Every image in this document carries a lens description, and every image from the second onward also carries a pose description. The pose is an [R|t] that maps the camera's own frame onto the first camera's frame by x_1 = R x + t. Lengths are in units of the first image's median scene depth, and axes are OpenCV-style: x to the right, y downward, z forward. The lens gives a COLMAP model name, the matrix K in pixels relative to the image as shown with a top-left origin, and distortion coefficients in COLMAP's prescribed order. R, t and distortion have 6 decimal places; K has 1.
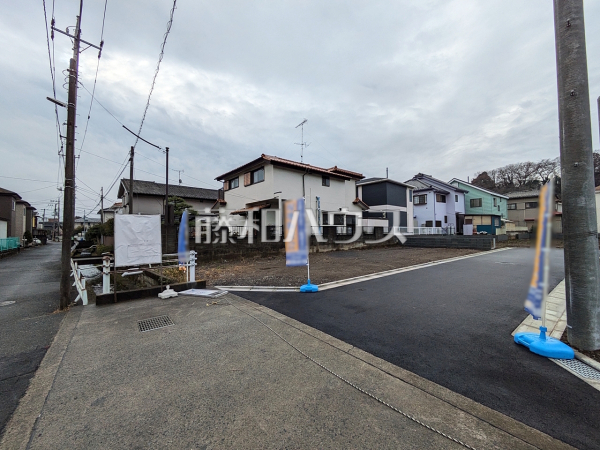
lens RADIAL K [[237.2, 0, 303.0], [0, 237.2, 221.8], [0, 0, 1]] dist [-0.000862, 0.001193]
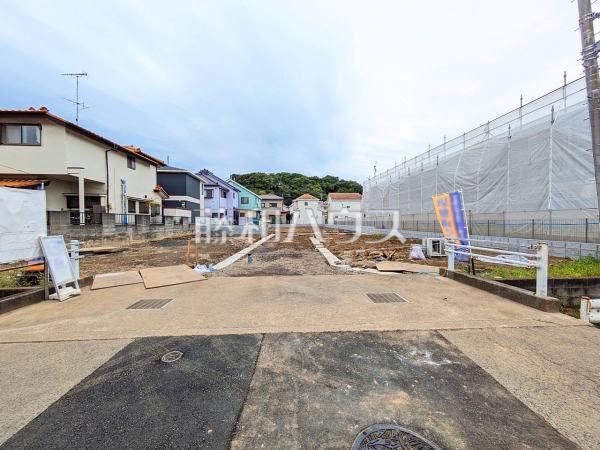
lens RADIAL K [[237.2, 0, 299.0], [0, 237.2, 223.7], [0, 0, 1]] dist [-0.000862, 0.001193]
pose [[0.594964, 0.002937, 0.803747, -0.215814], [-0.037677, 0.998996, 0.024239, 0.006879], [-0.802869, -0.044704, 0.594477, -0.015348]]
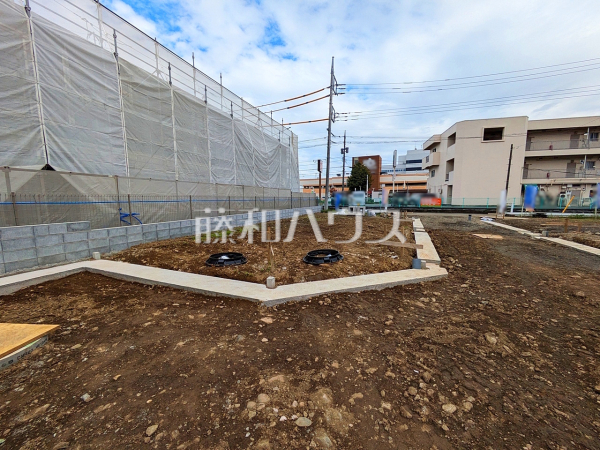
lens RADIAL K [[237.2, 0, 300.8], [0, 237.2, 225.3], [0, 0, 1]] dist [-0.000862, 0.001193]
pose [[-0.881848, 0.067265, -0.466711, 0.916721], [0.034299, 0.996301, 0.078784, 0.028095], [0.470284, 0.053467, -0.880894, 0.725898]]
